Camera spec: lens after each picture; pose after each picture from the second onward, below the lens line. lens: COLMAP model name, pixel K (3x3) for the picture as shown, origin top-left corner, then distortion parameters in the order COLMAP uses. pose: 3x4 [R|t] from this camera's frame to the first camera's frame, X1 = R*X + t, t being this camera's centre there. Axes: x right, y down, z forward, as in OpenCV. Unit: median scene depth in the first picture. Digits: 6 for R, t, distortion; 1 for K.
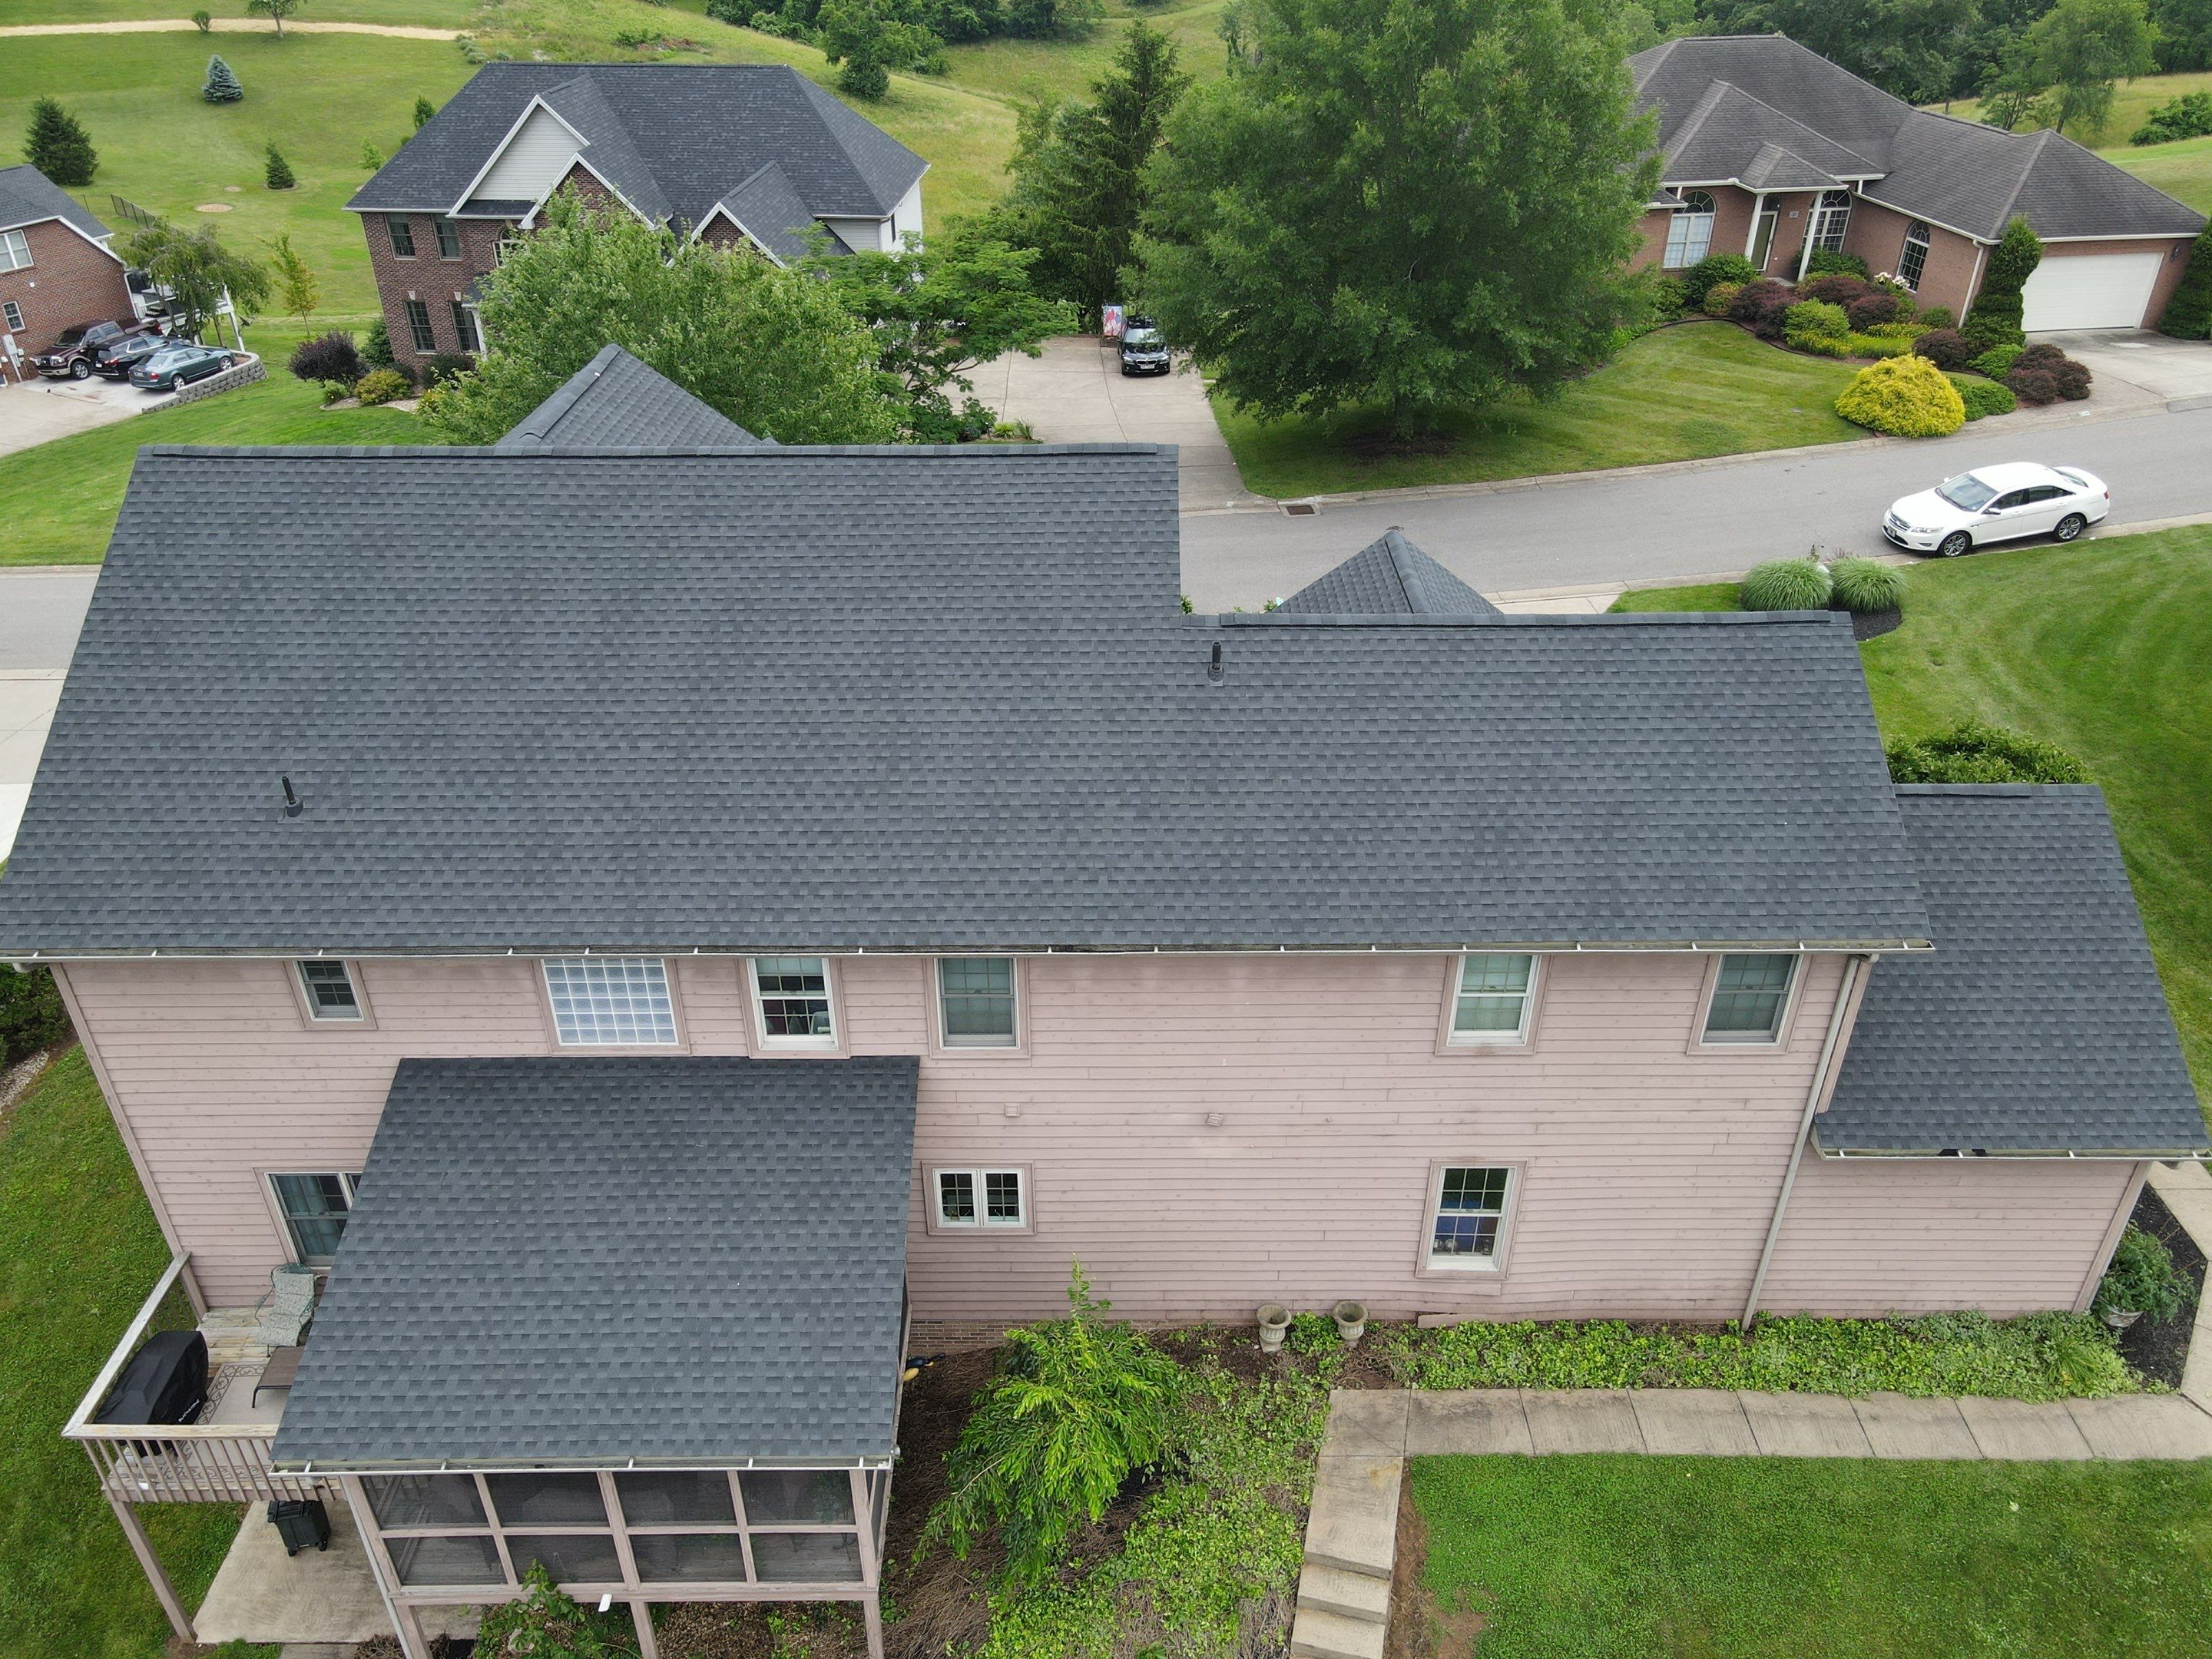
lens RADIAL K [[1623.6, 0, 1097.5], [0, 1623.6, 831.4], [0, 0, 1]] dist [0.013677, 0.001619]
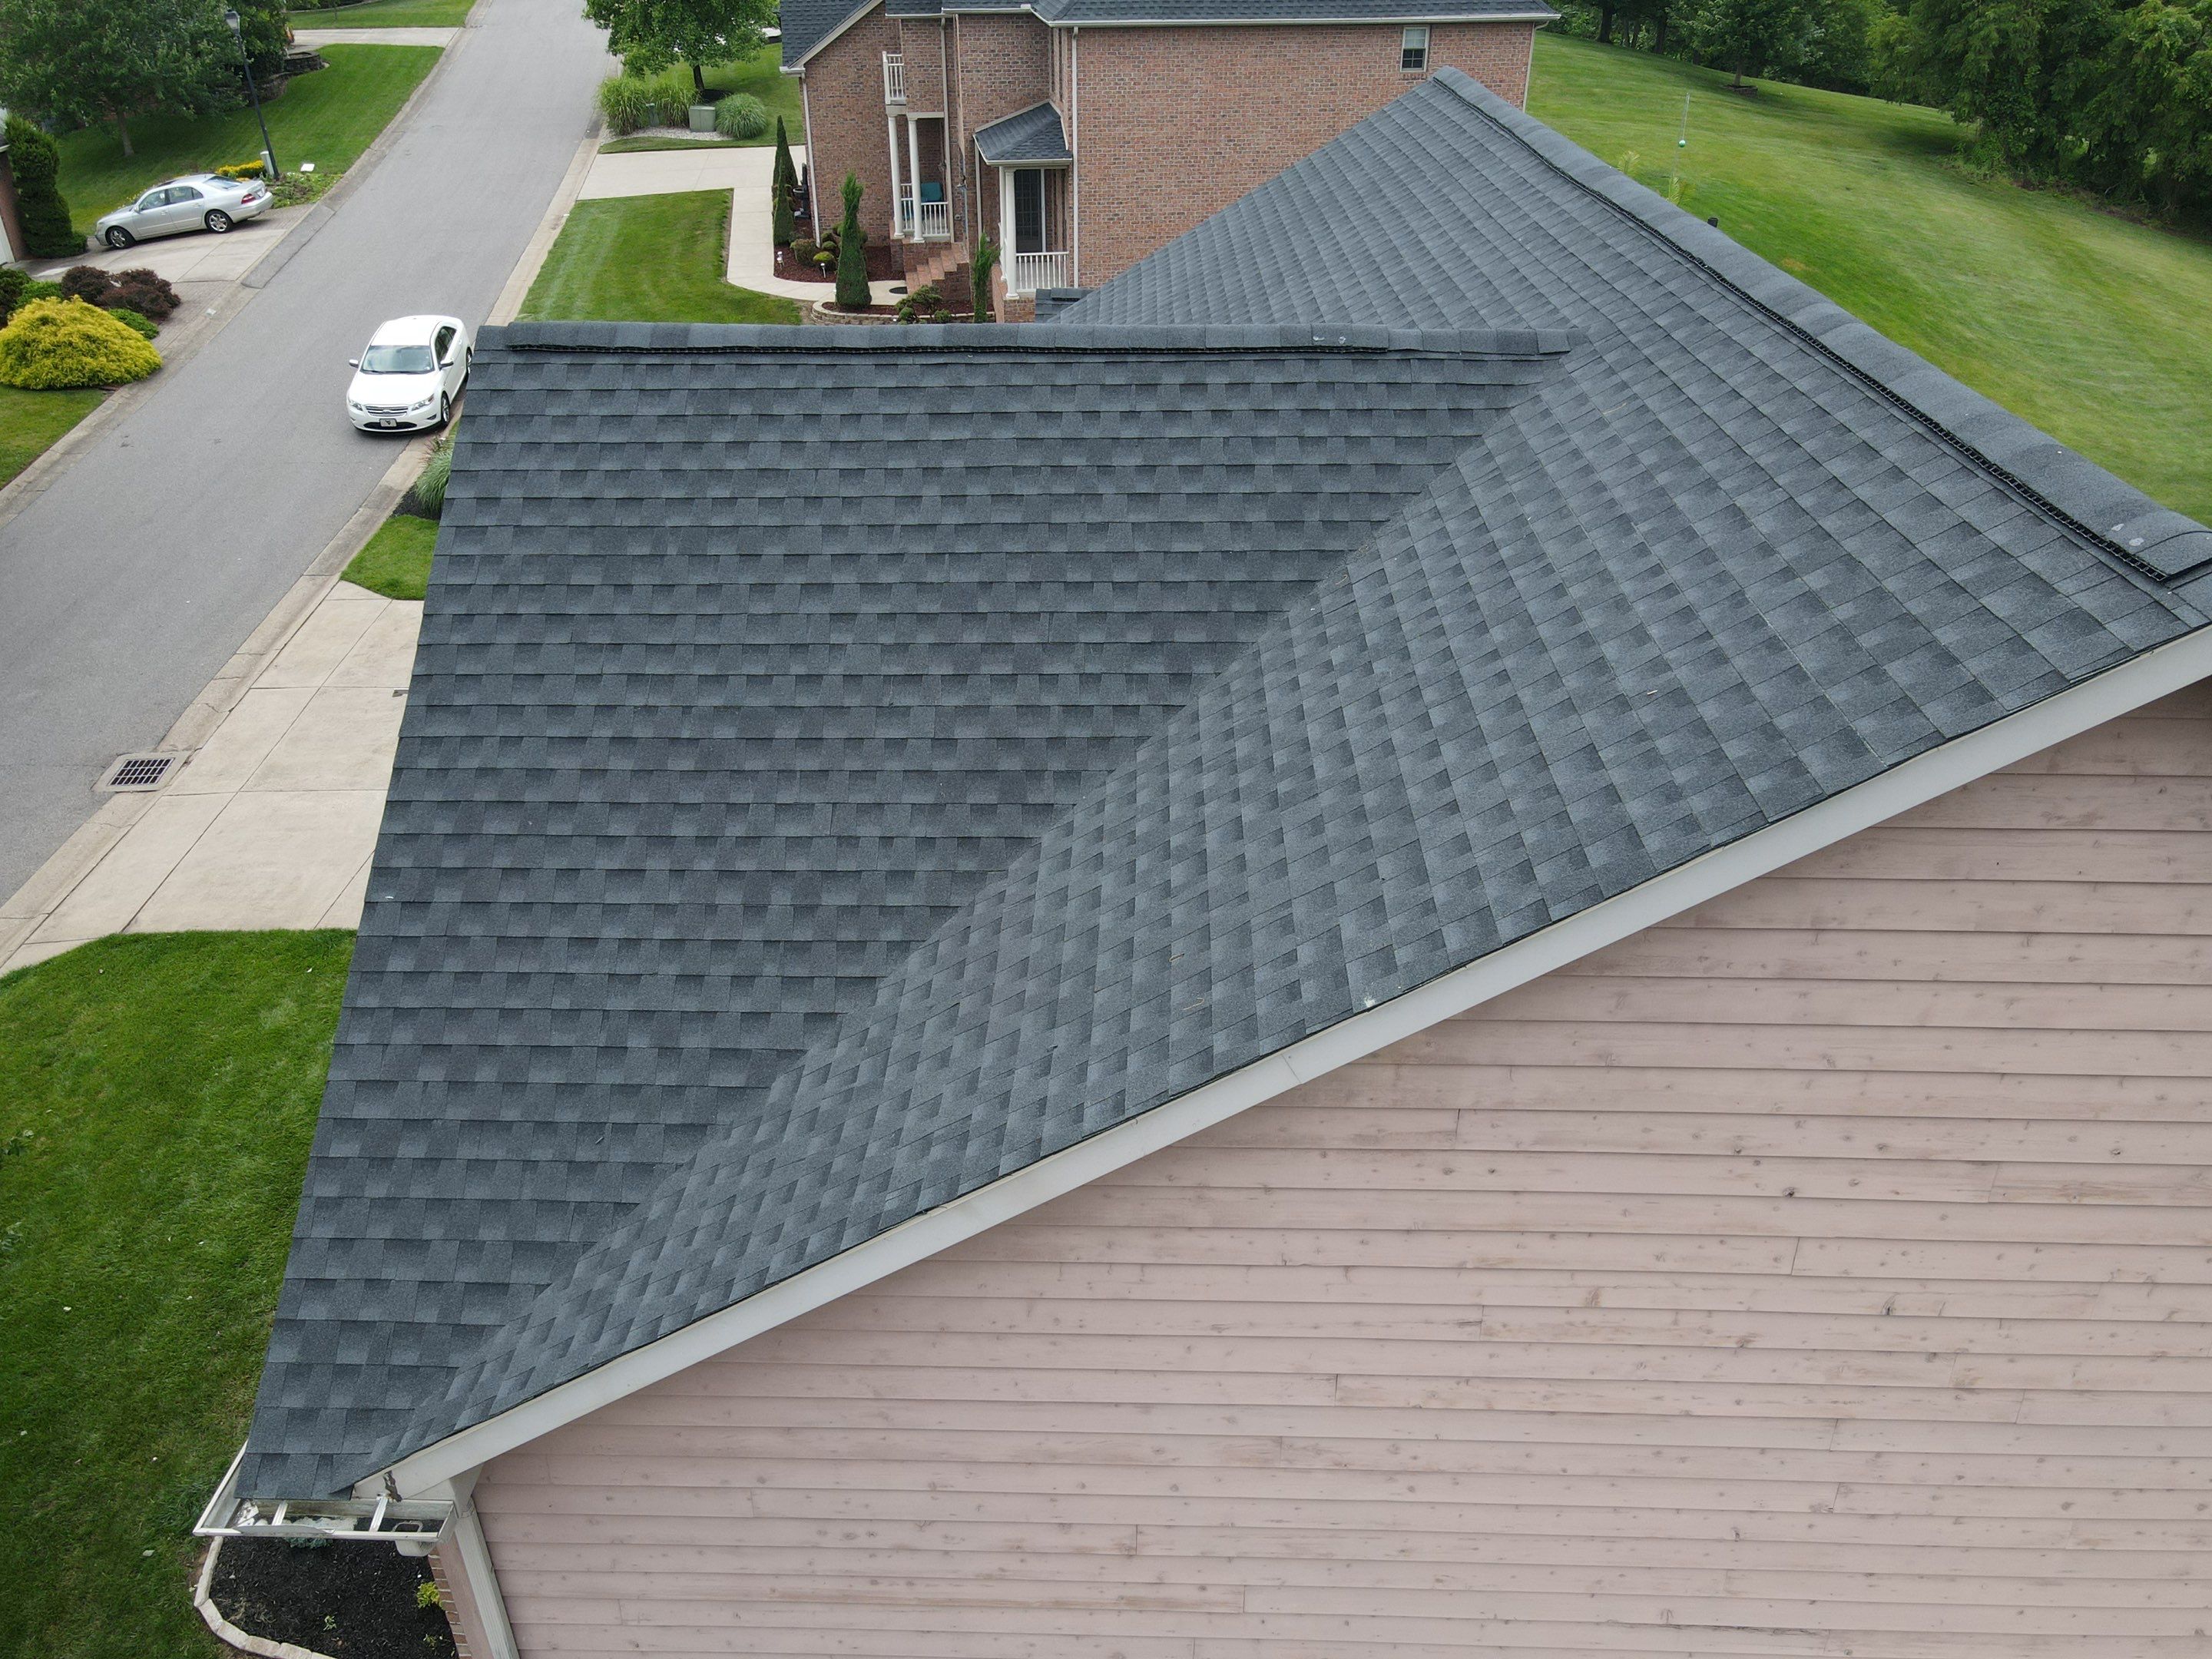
lens RADIAL K [[1623.6, 0, 1100.7], [0, 1623.6, 838.6], [0, 0, 1]] dist [0.013677, 0.001619]
pose [[0.028006, -0.506990, 0.861497, -0.794827], [0.532821, 0.736767, 0.416266, -0.382107], [-0.845765, 0.447365, 0.290769, 1.106040]]
